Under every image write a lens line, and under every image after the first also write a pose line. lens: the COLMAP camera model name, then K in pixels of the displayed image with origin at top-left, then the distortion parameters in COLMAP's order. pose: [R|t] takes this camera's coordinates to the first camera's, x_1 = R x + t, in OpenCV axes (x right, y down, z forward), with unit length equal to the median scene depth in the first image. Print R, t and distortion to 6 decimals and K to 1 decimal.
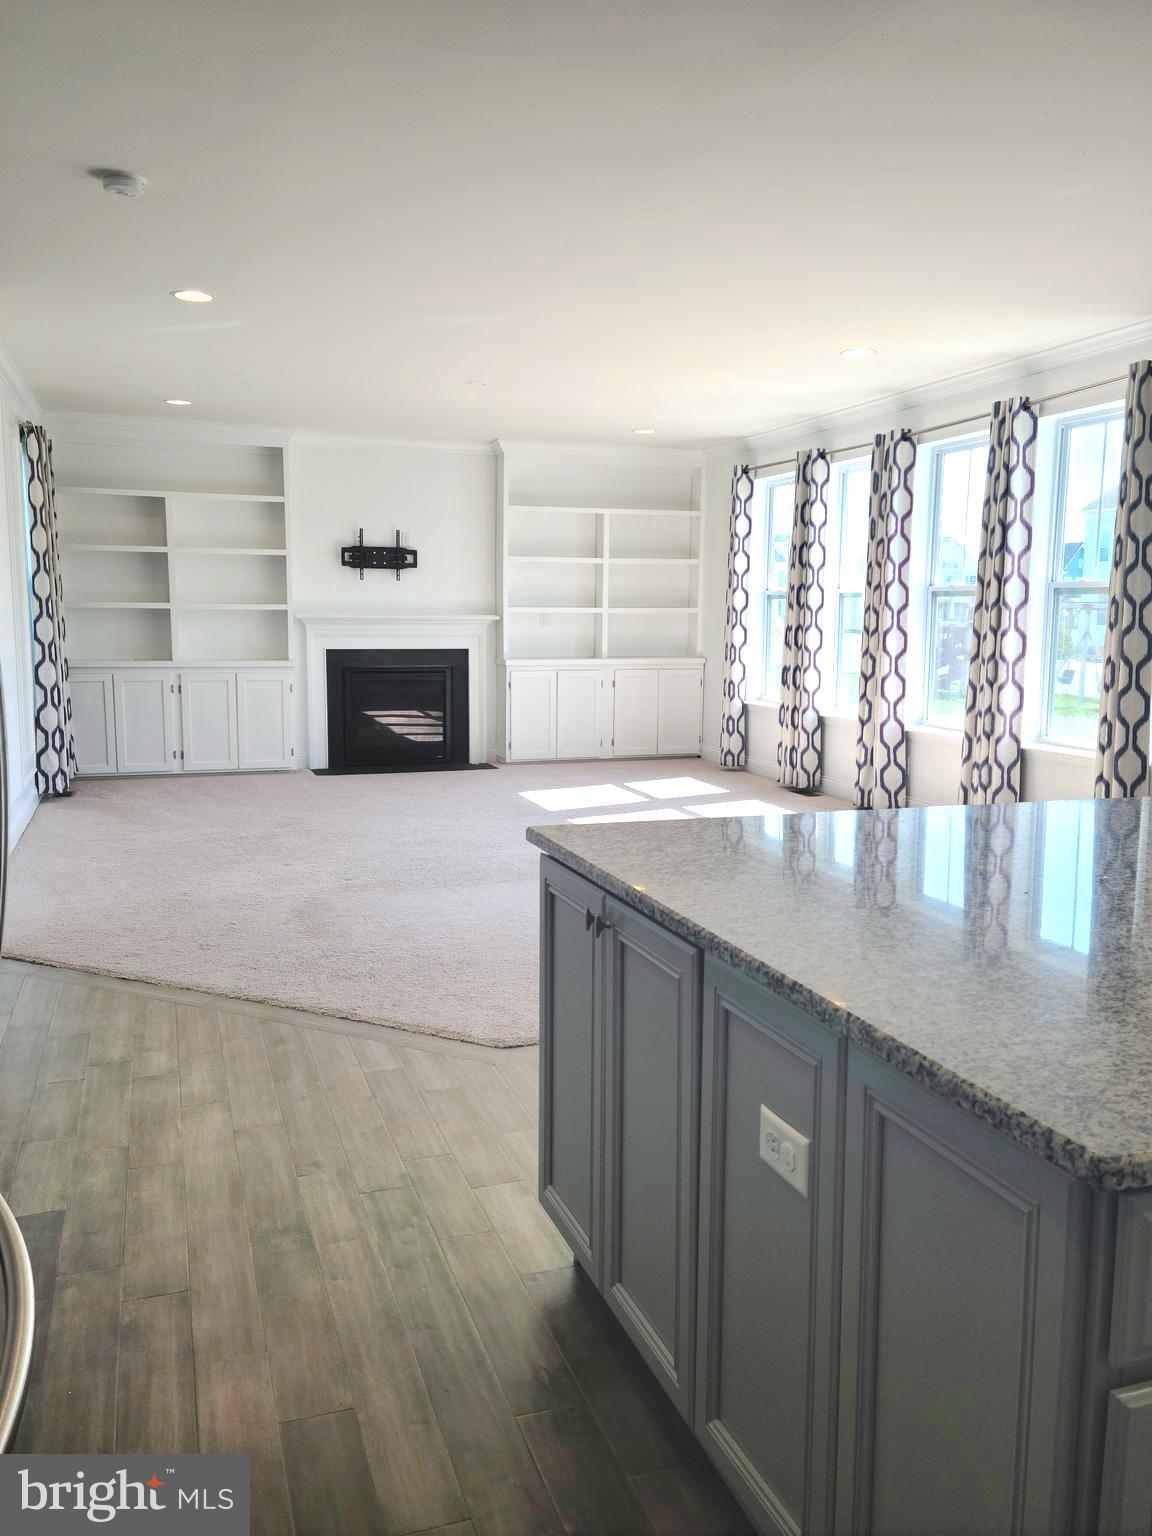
lens RADIAL K [[1191.0, 0, 540.0], [0, 1191.0, 757.8], [0, 0, 1]] dist [0.101842, -0.109739]
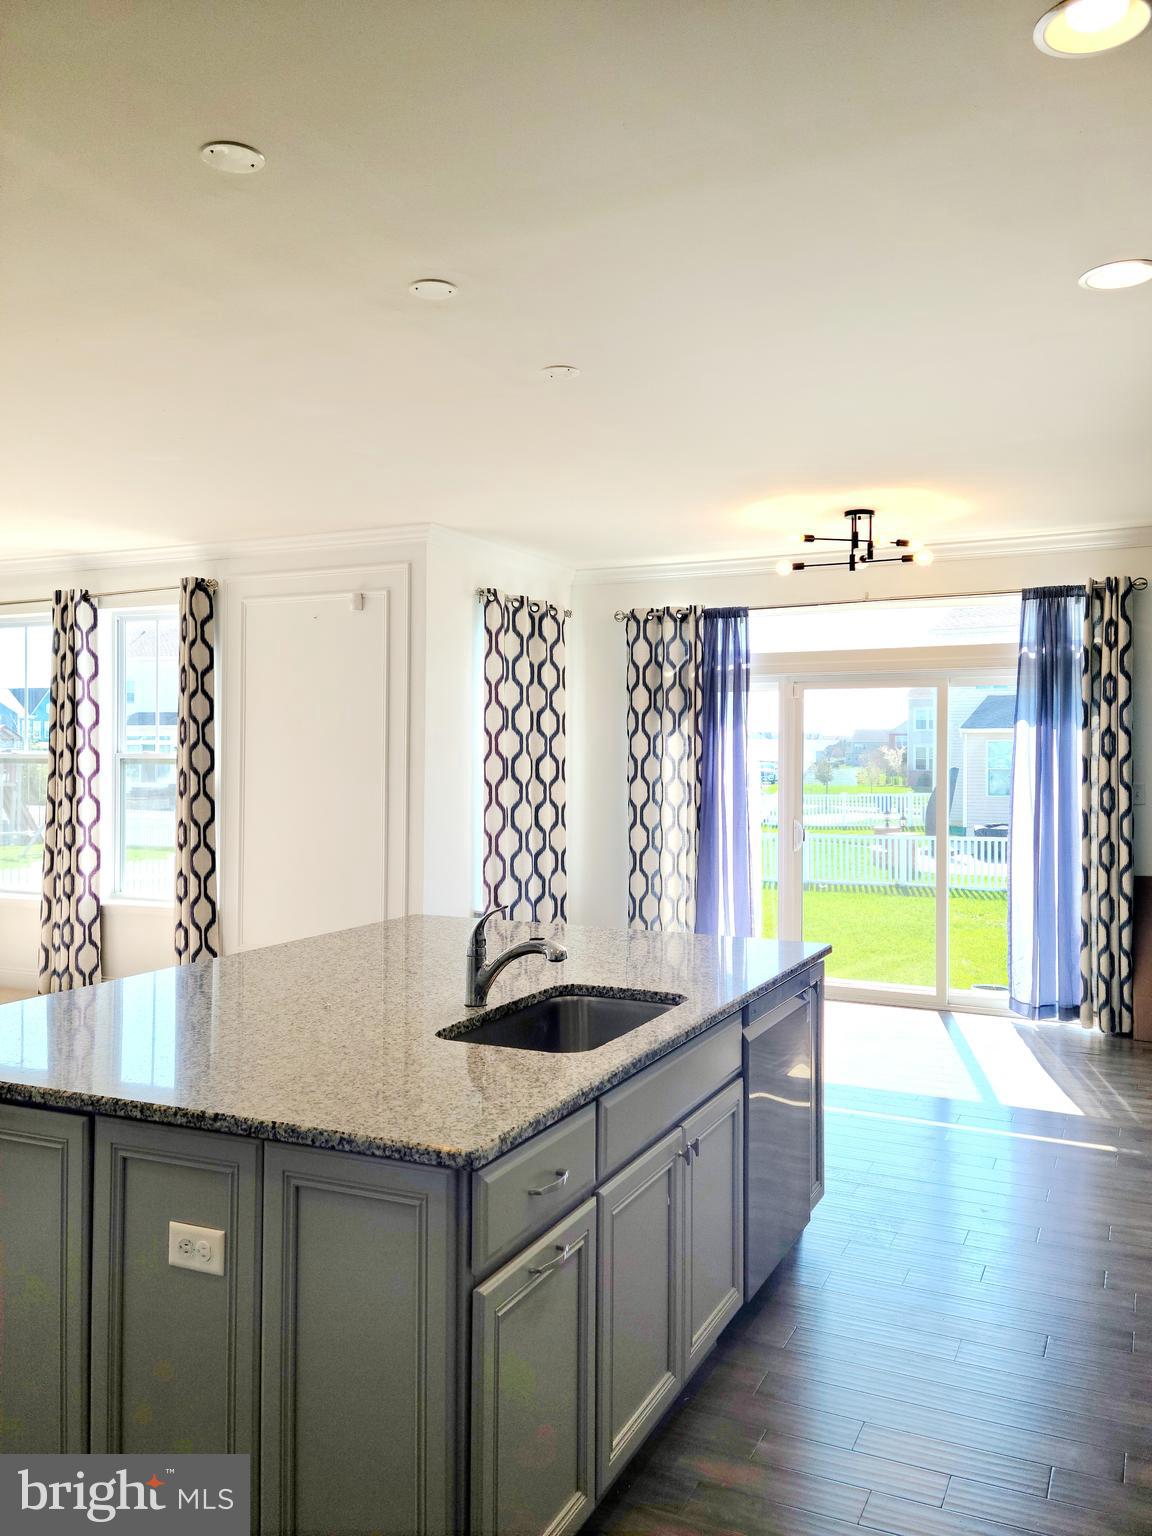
lens RADIAL K [[1191.0, 0, 540.0], [0, 1191.0, 757.8], [0, 0, 1]] dist [0.101842, -0.109739]
pose [[0.706233, -0.009422, 0.707917, -0.089818], [0.095974, 0.991955, -0.082543, -0.012318], [-0.701444, 0.126236, 0.701456, -0.051266]]
